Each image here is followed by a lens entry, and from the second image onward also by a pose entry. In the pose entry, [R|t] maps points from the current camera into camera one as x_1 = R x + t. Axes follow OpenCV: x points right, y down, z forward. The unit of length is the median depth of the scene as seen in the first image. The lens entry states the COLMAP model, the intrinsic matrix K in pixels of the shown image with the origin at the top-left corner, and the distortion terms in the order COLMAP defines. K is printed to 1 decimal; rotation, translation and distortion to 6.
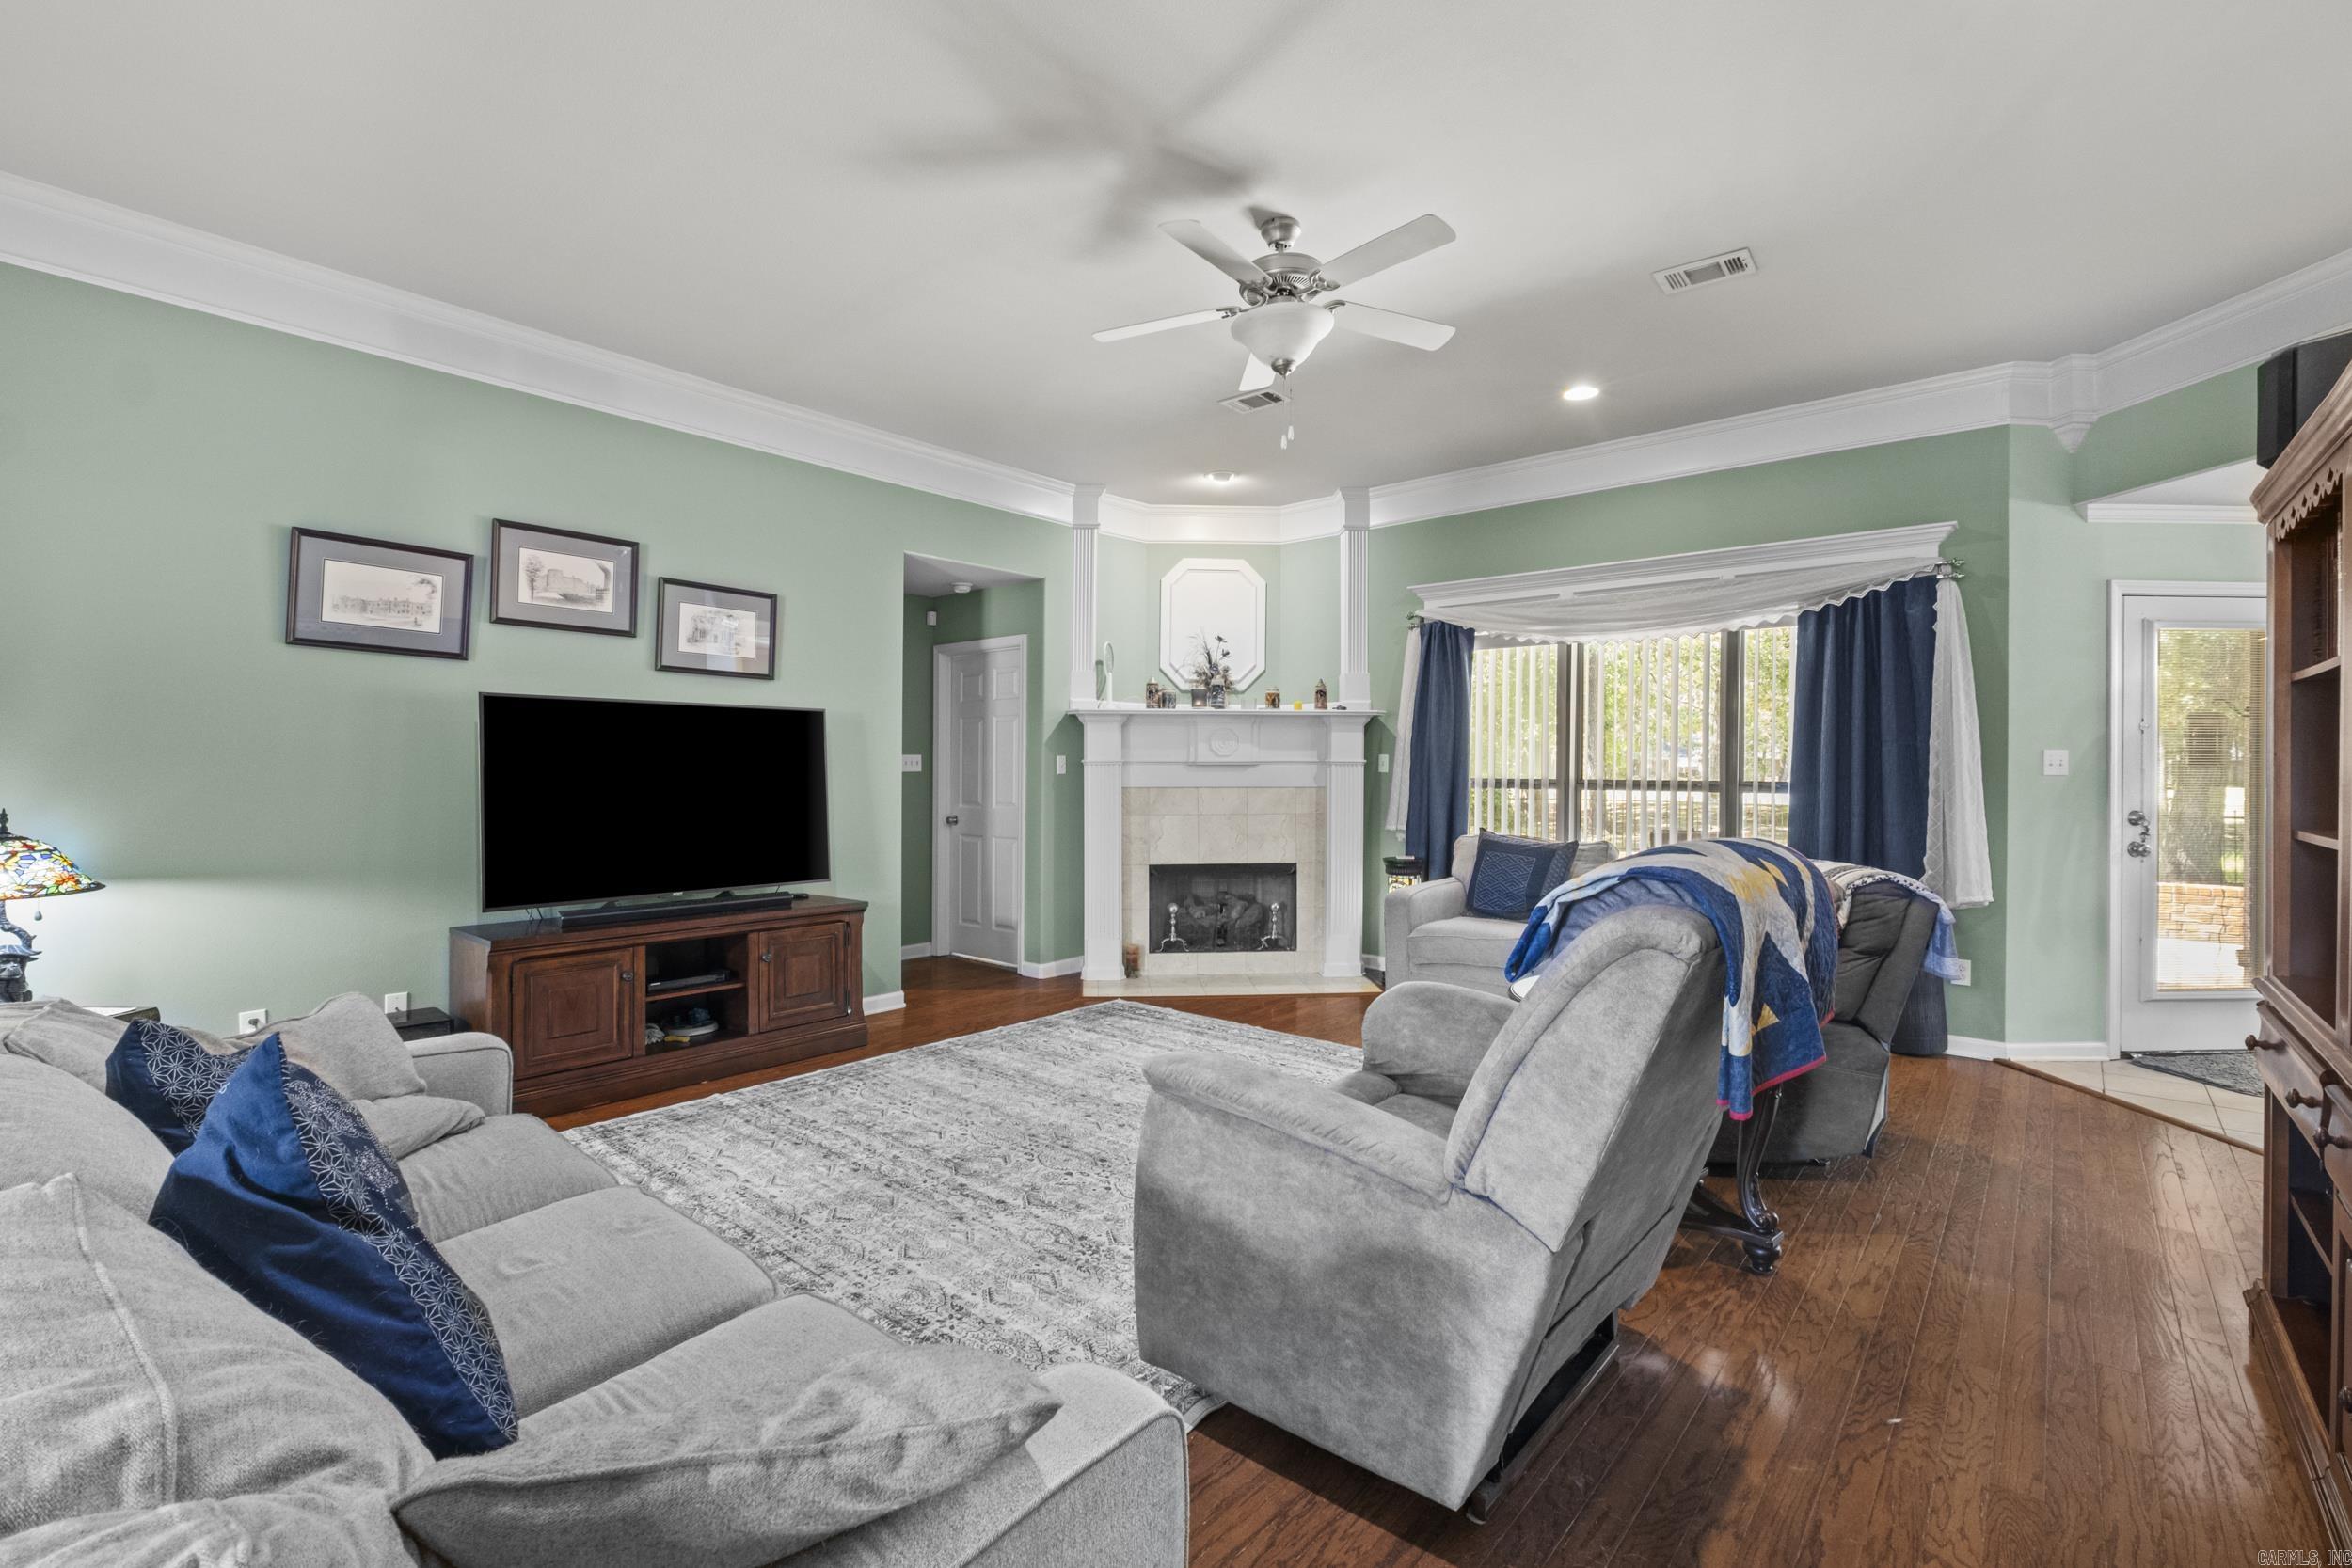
lens RADIAL K [[1056.3, 0, 1153.2], [0, 1056.3, 778.6], [0, 0, 1]] dist [-0.004150, -0.000152]
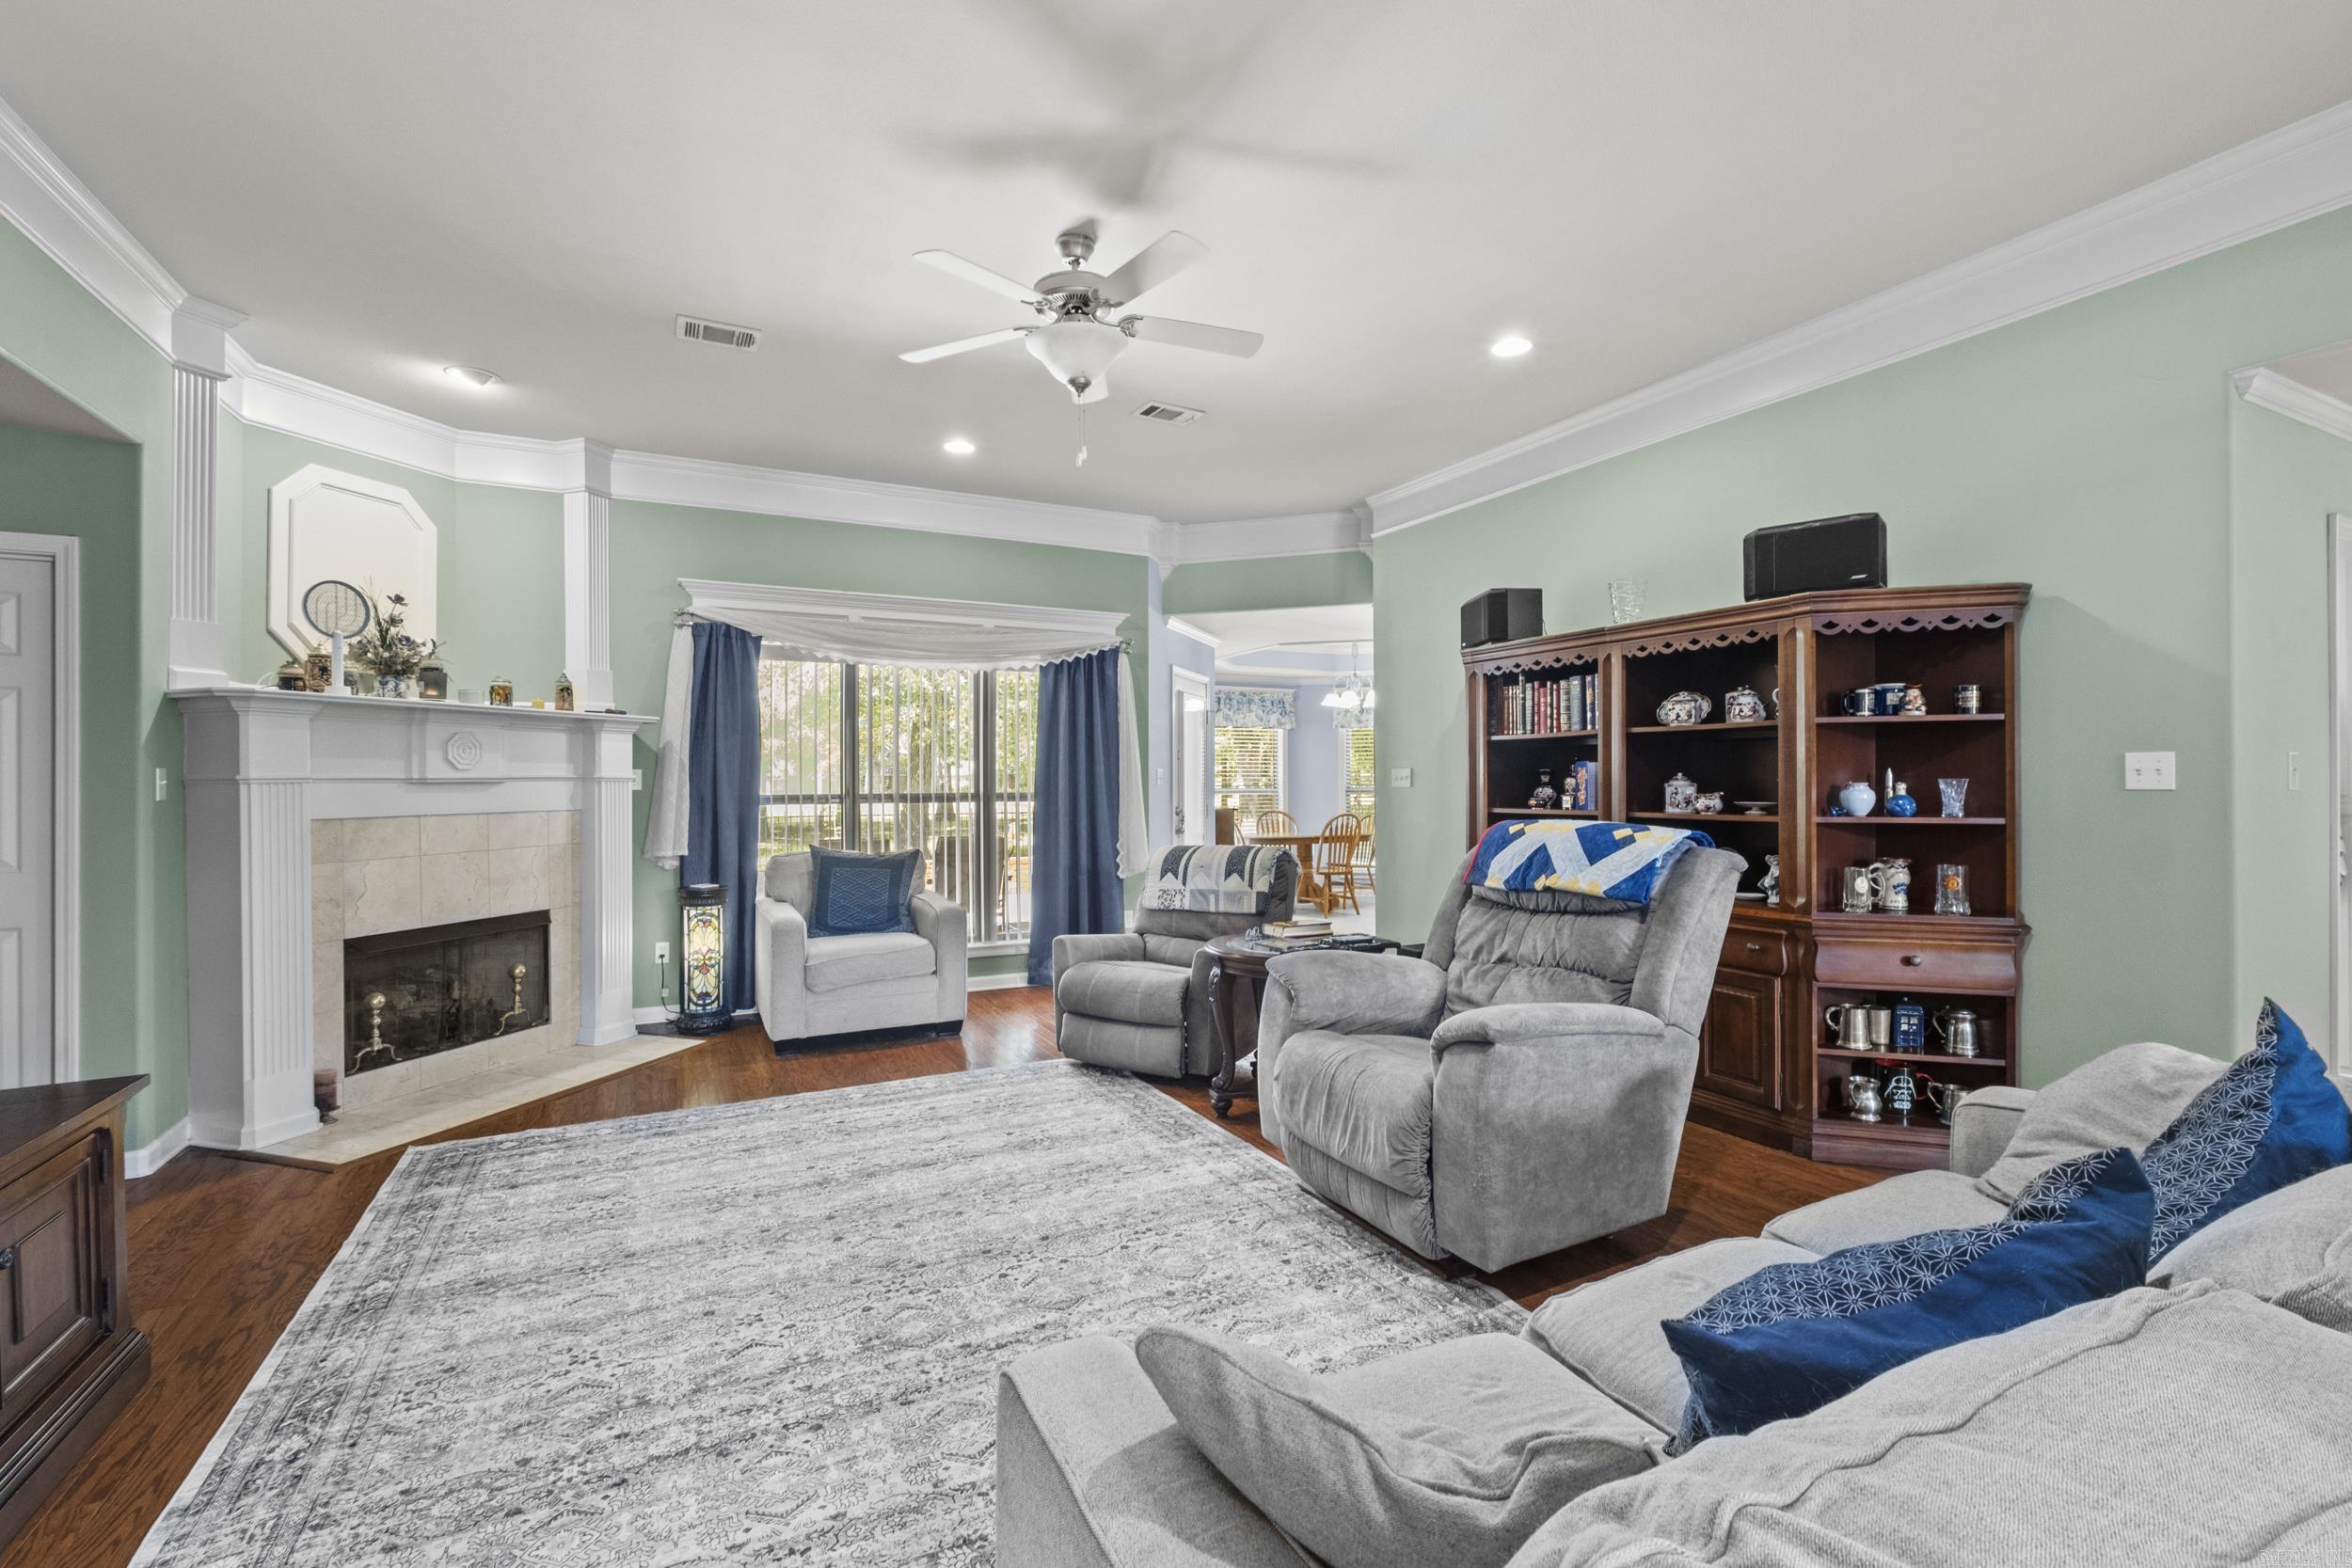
lens RADIAL K [[1036.7, 0, 1185.1], [0, 1036.7, 785.1], [0, 0, 1]] dist [-0.001377, -0.000056]
pose [[0.346346, -0.007383, 0.938078, -0.455284], [0.015806, 0.999873, 0.002034, -0.005152], [-0.937974, 0.014123, 0.346418, 0.335220]]
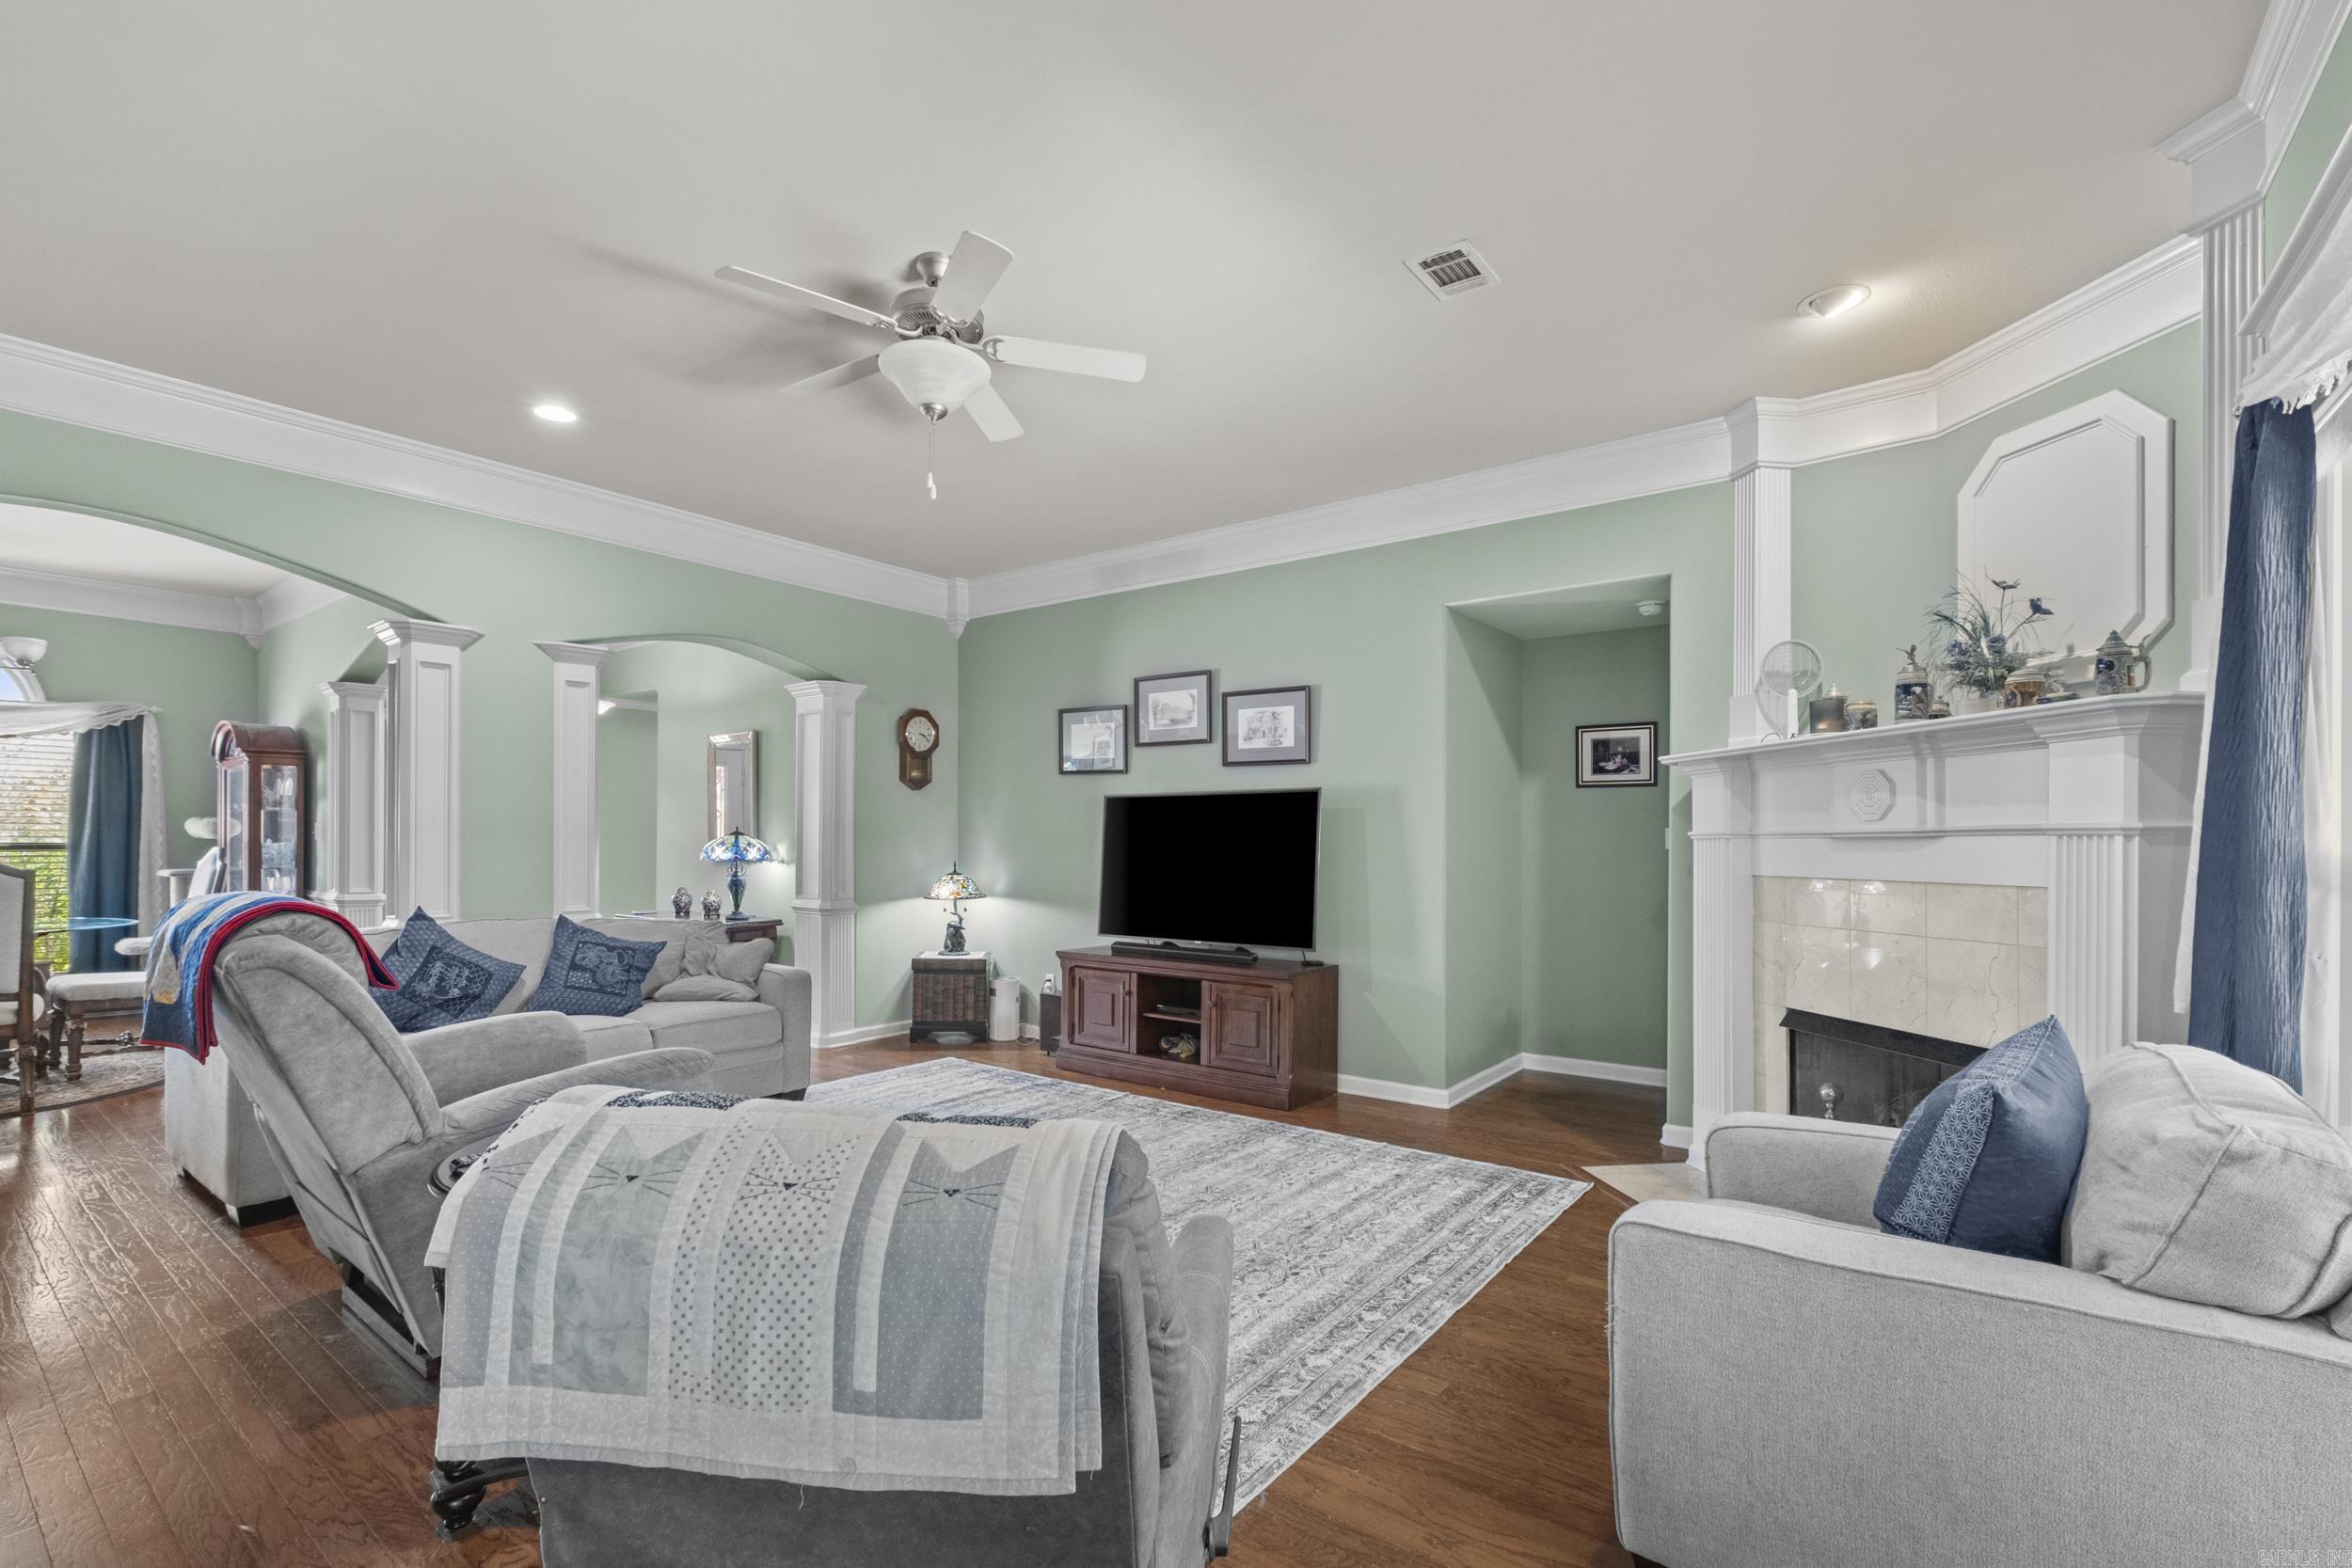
lens RADIAL K [[1030.4, 0, 1141.1], [0, 1030.4, 840.9], [0, 0, 1]] dist [-0.001229, -0.000099]
pose [[0.050194, -0.003752, -0.998732, 0.610198], [-0.012141, 0.999917, -0.004367, -0.005238], [0.998666, 0.012345, 0.050144, 0.671315]]
